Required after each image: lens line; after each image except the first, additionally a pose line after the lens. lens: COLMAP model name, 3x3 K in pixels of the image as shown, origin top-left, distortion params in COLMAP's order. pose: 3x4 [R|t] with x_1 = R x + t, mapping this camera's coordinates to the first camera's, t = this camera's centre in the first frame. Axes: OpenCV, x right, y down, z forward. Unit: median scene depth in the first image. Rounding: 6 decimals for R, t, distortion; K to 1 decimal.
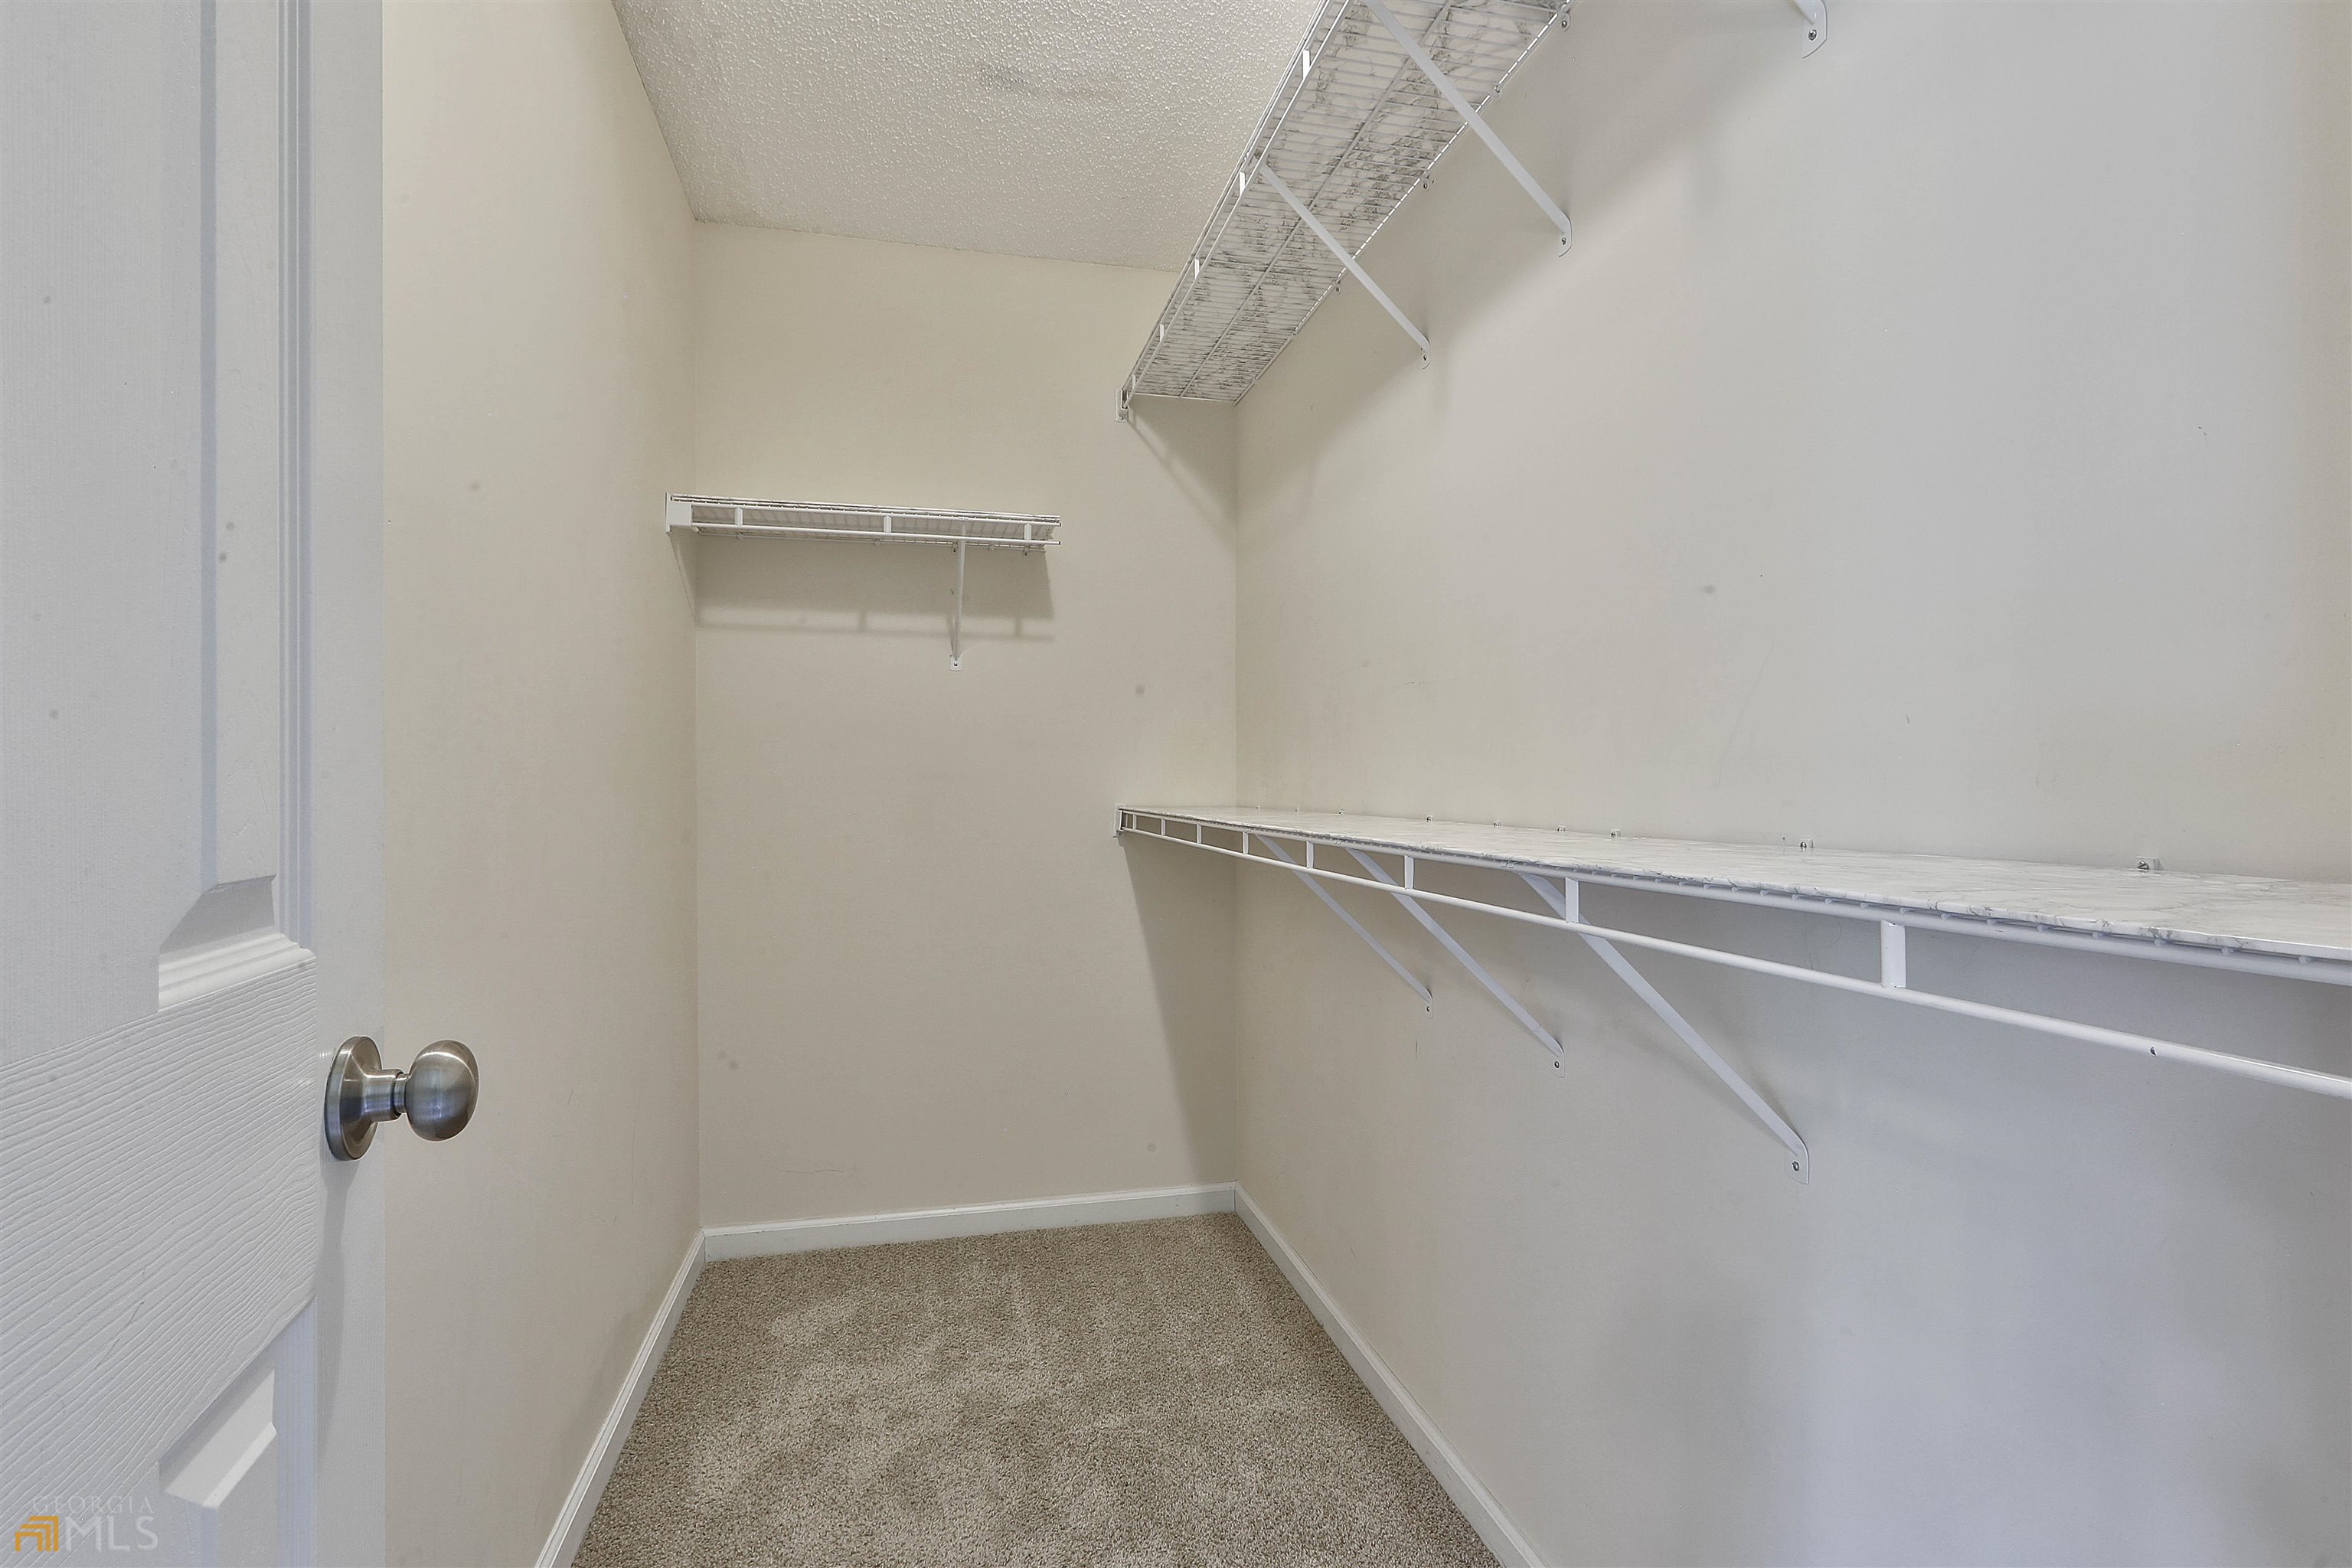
lens RADIAL K [[1150.8, 0, 1178.7], [0, 1150.8, 786.9], [0, 0, 1]] dist [0.007519, 0.000890]
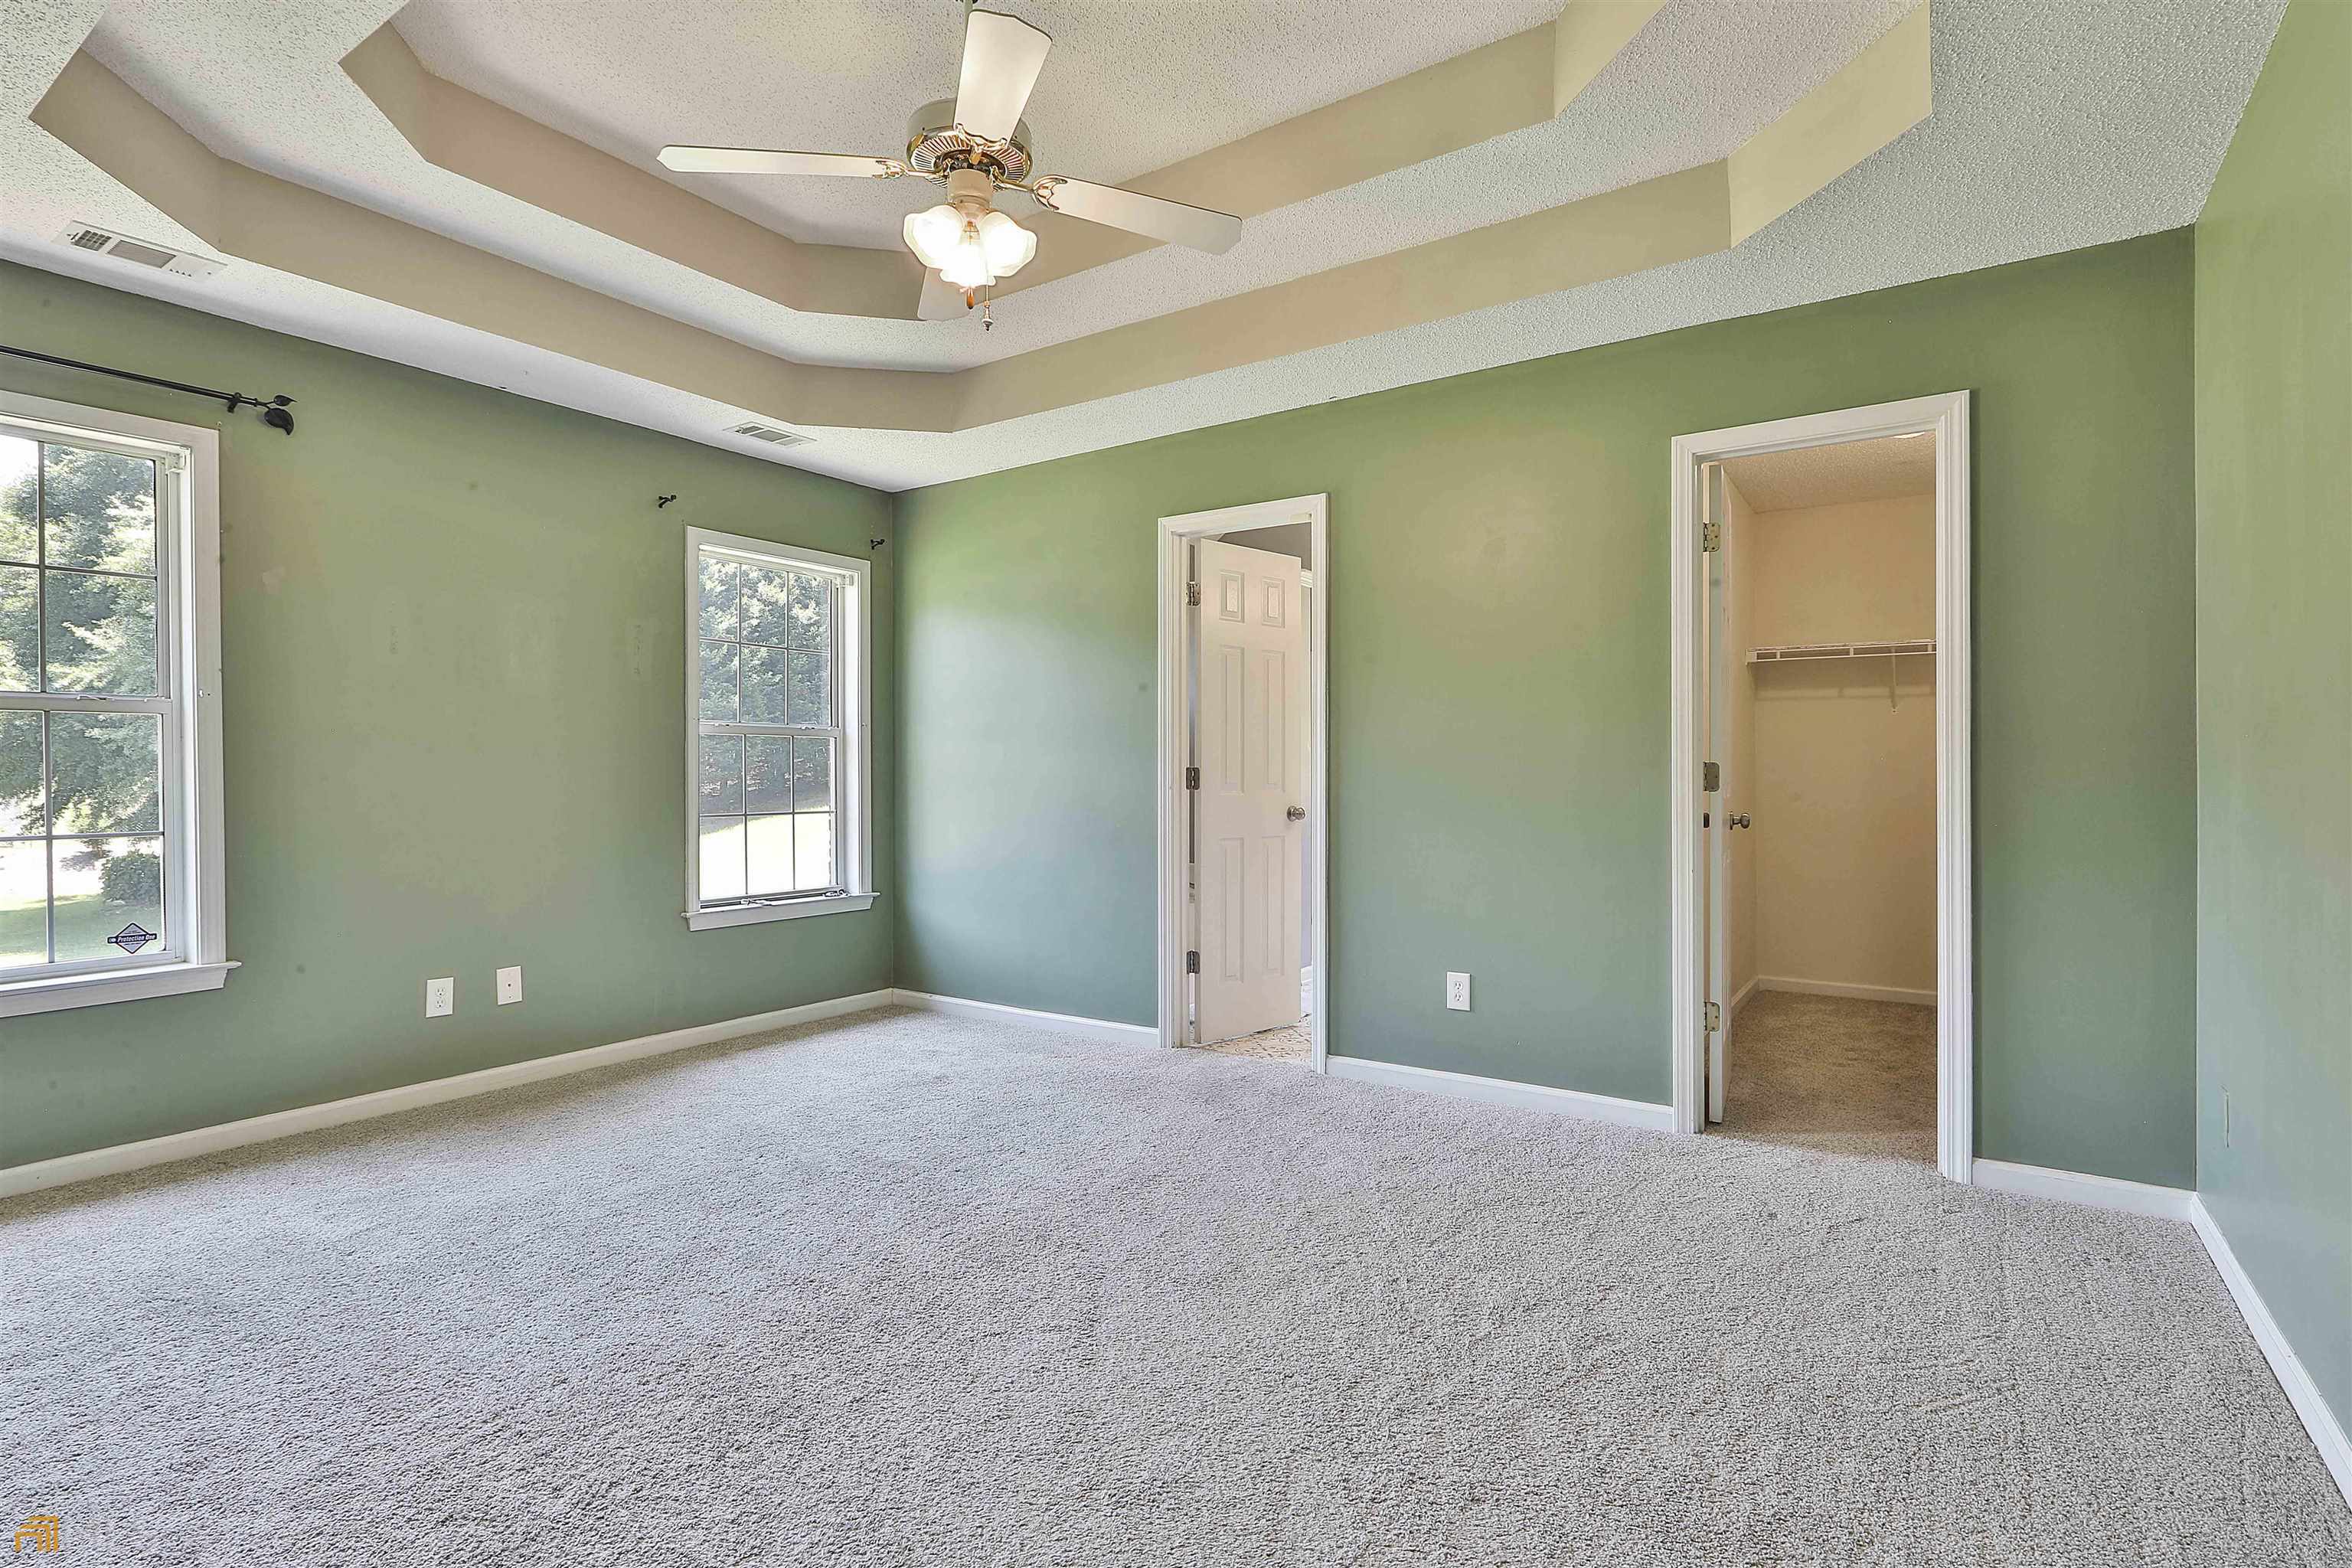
lens RADIAL K [[1150.8, 0, 1124.5], [0, 1150.8, 771.6], [0, 0, 1]] dist [0.007519, 0.000890]
pose [[0.654714, 0.005412, -0.755857, 0.494617], [0.001086, 0.999967, 0.008100, -0.020716], [0.755876, -0.006124, 0.654686, -1.460044]]
